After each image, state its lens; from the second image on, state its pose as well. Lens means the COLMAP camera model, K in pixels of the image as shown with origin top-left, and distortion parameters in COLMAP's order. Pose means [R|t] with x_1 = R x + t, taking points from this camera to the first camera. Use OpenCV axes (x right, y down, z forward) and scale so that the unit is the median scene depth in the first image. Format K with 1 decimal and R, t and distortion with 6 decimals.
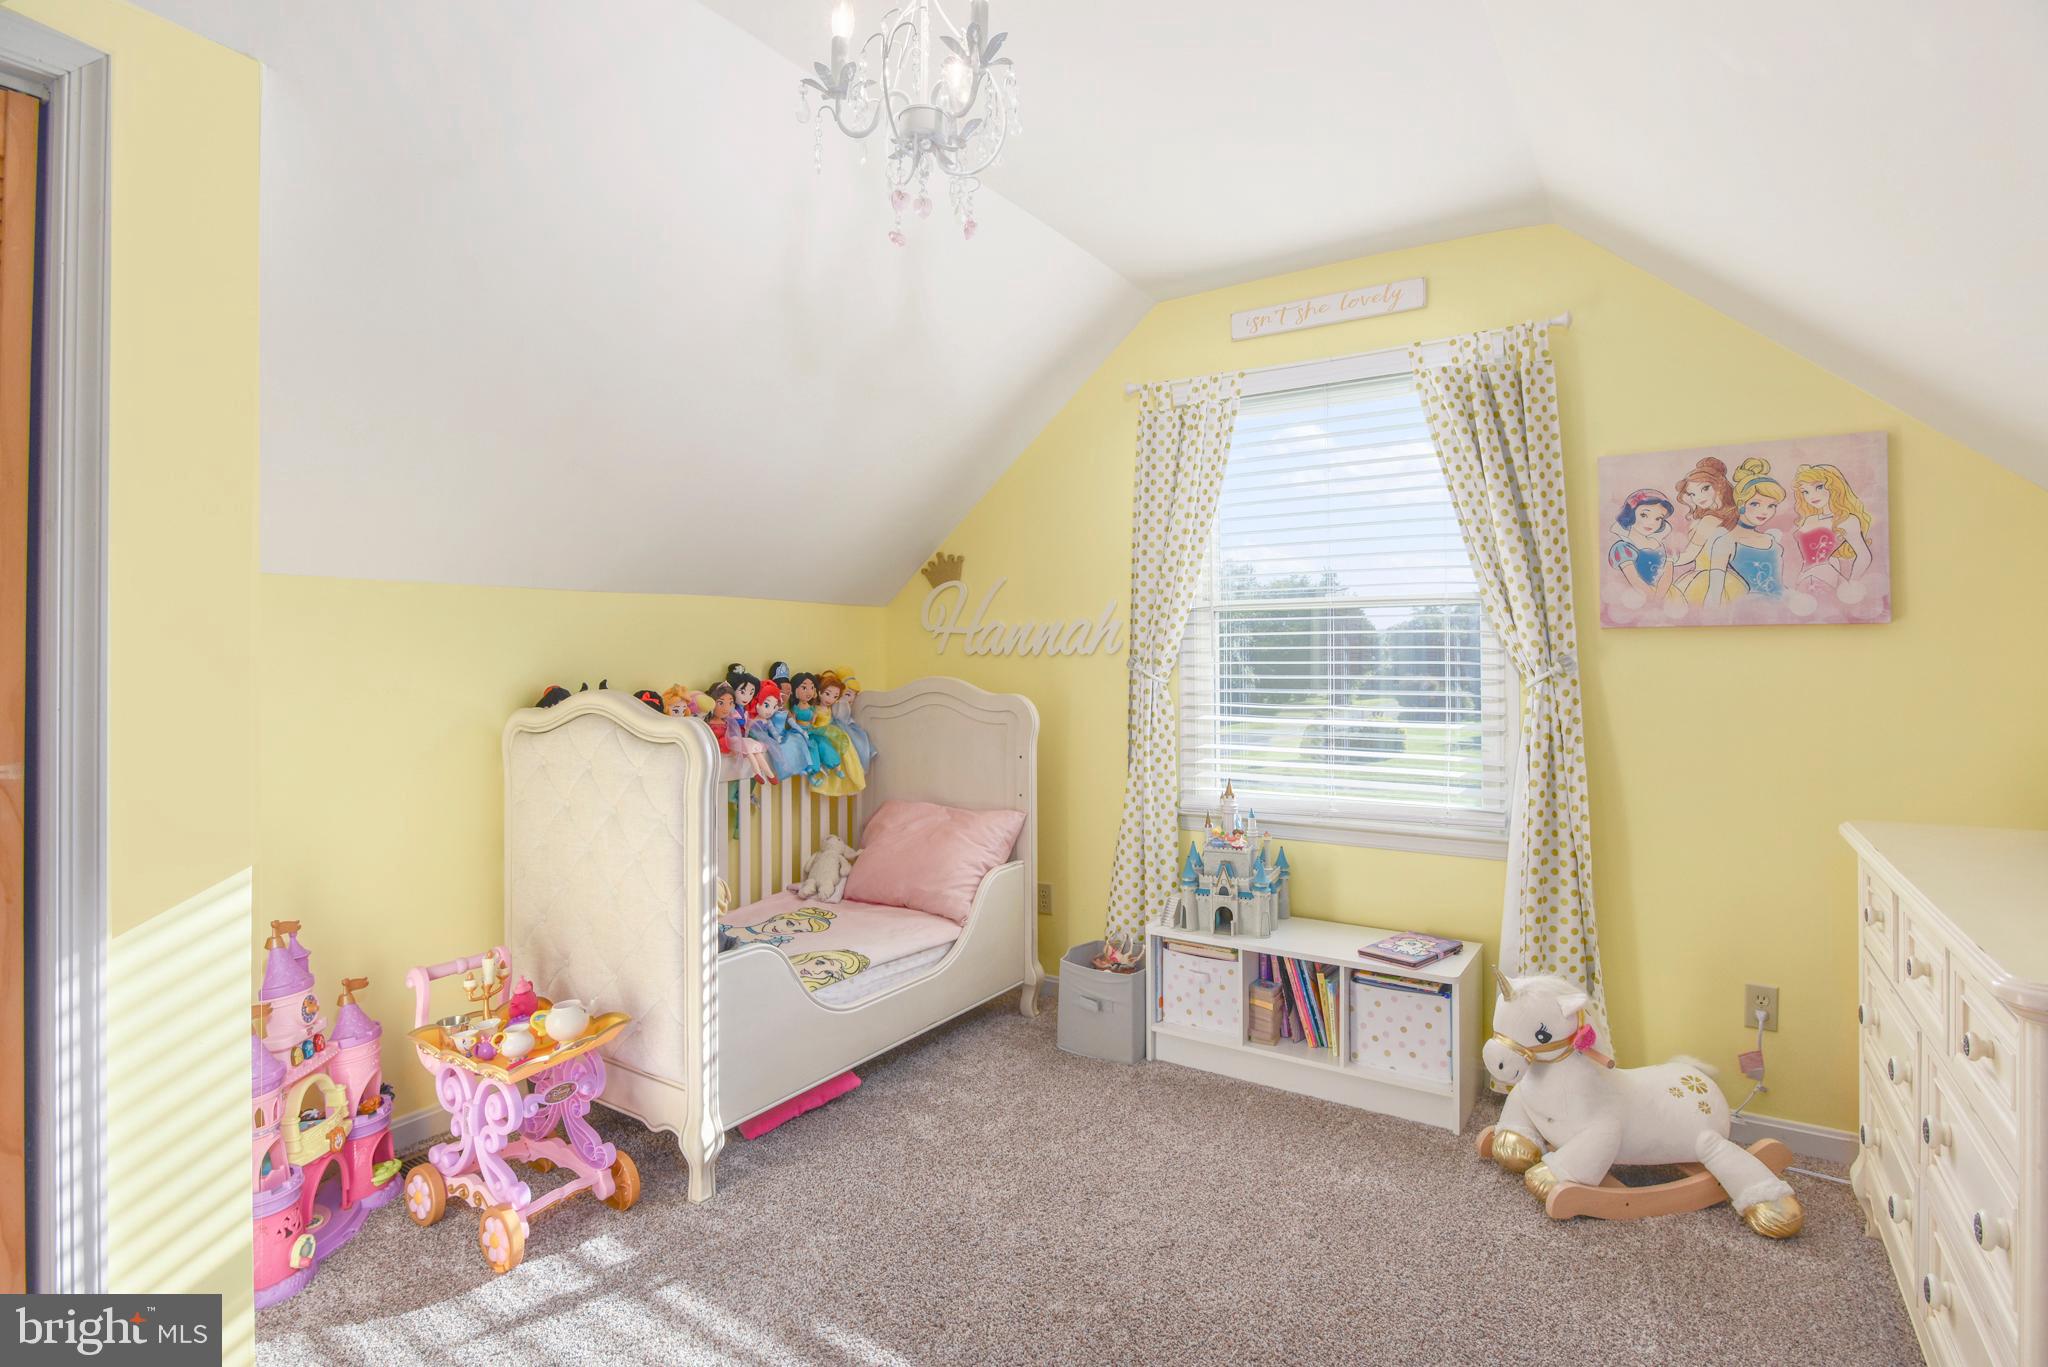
lens RADIAL K [[1025.1, 0, 1024.8], [0, 1025.1, 622.9], [0, 0, 1]] dist [-0.020579, -0.000033]
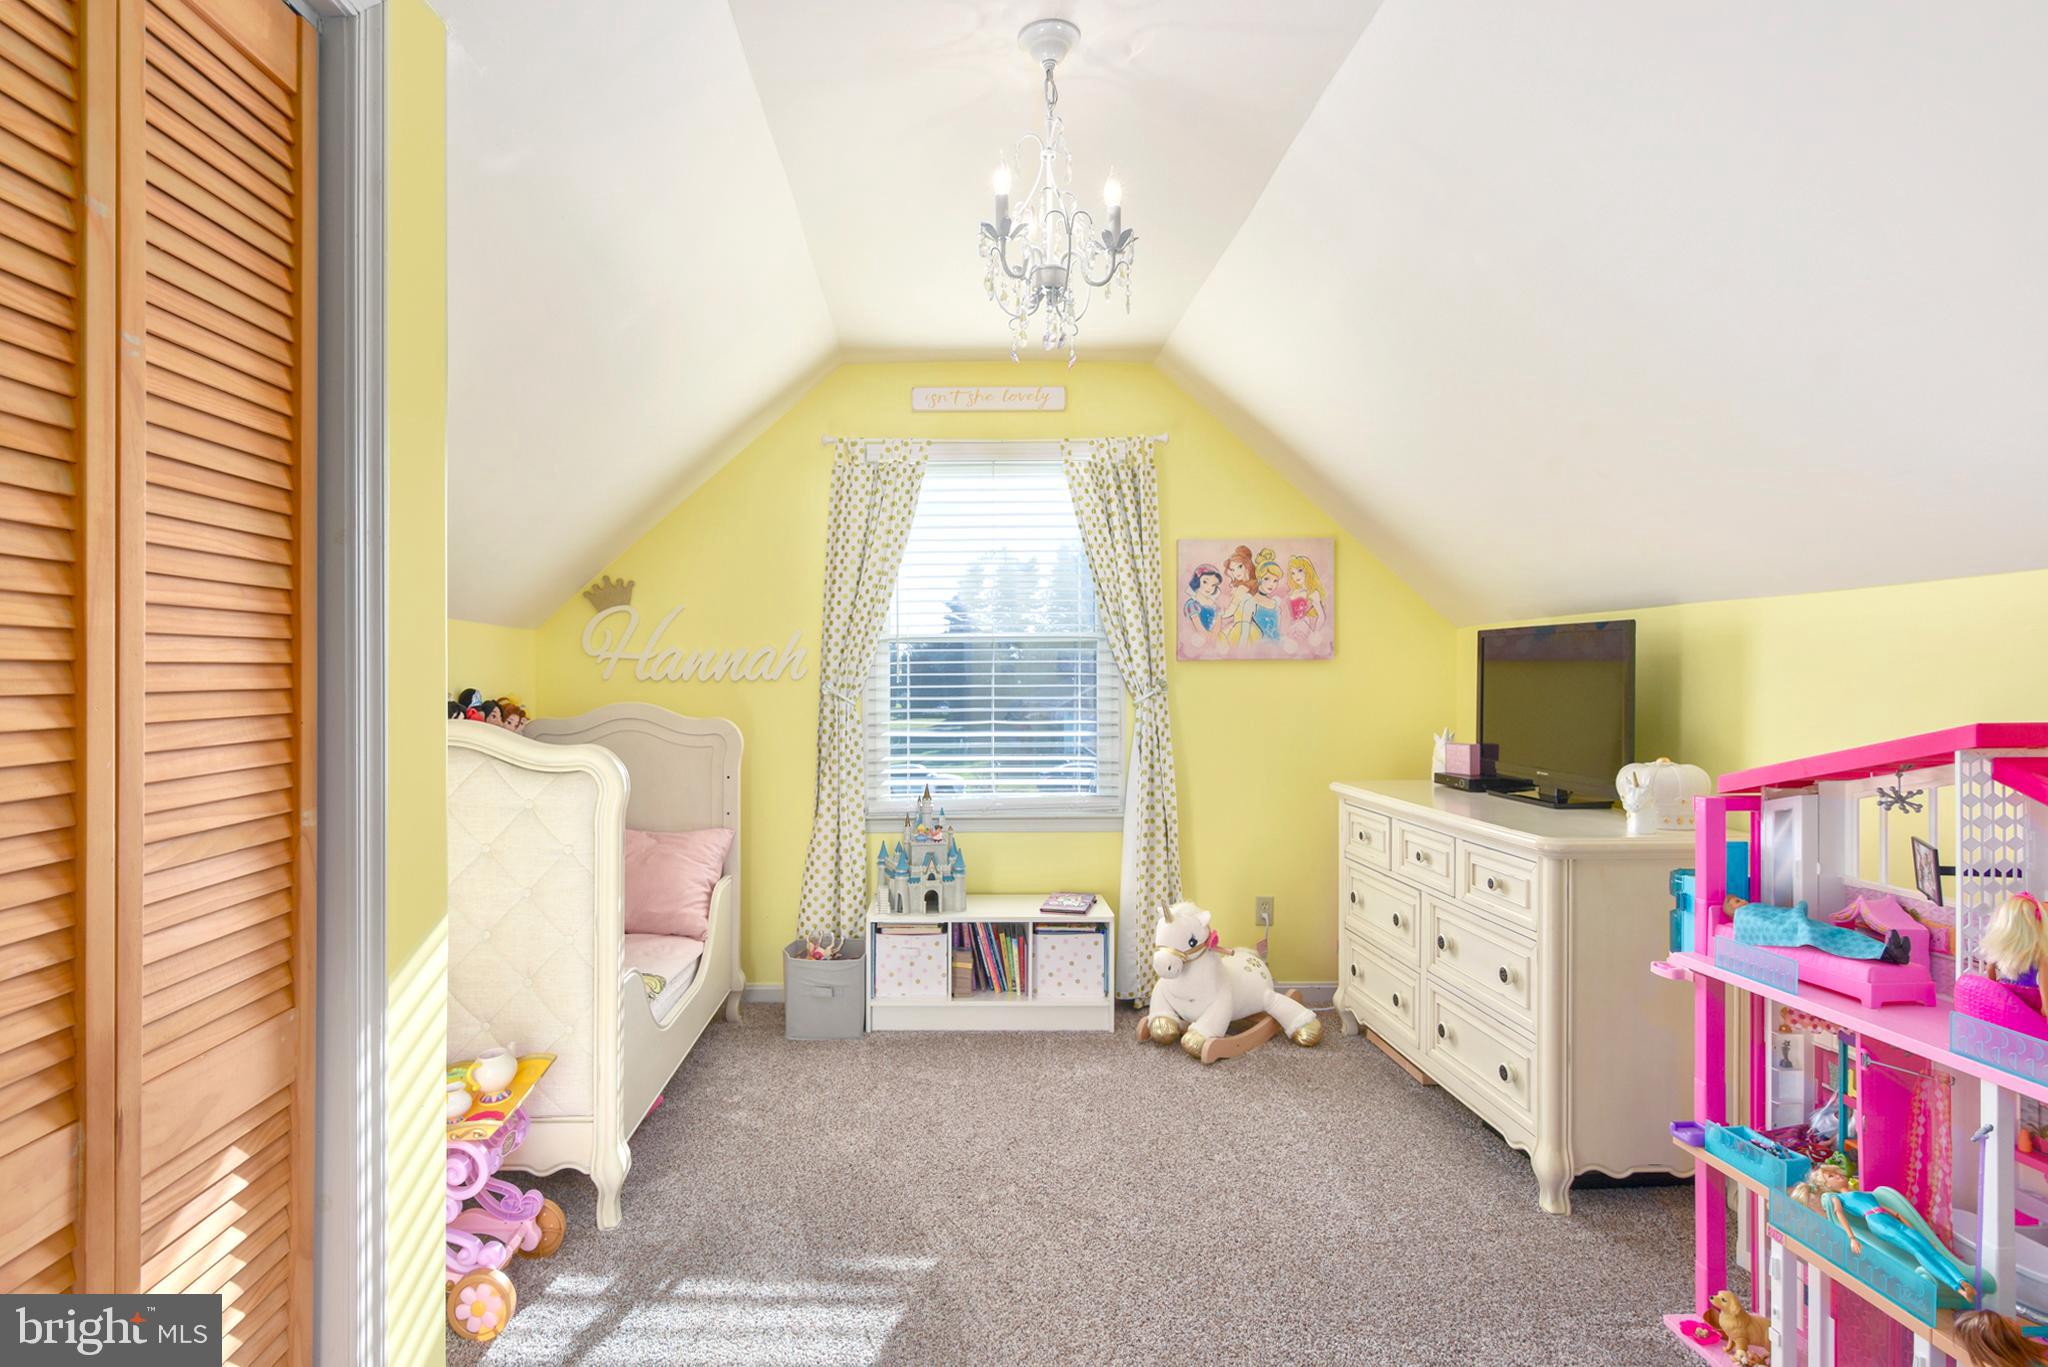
lens RADIAL K [[1017.0, 0, 1016.7], [0, 1017.0, 665.7], [0, 0, 1]] dist [-0.001476, -0.000373]
pose [[0.819857, 0.004845, 0.572547, -0.427909], [-0.015332, 0.999791, 0.013494, -0.002957], [-0.572363, -0.019841, 0.819761, -0.029845]]
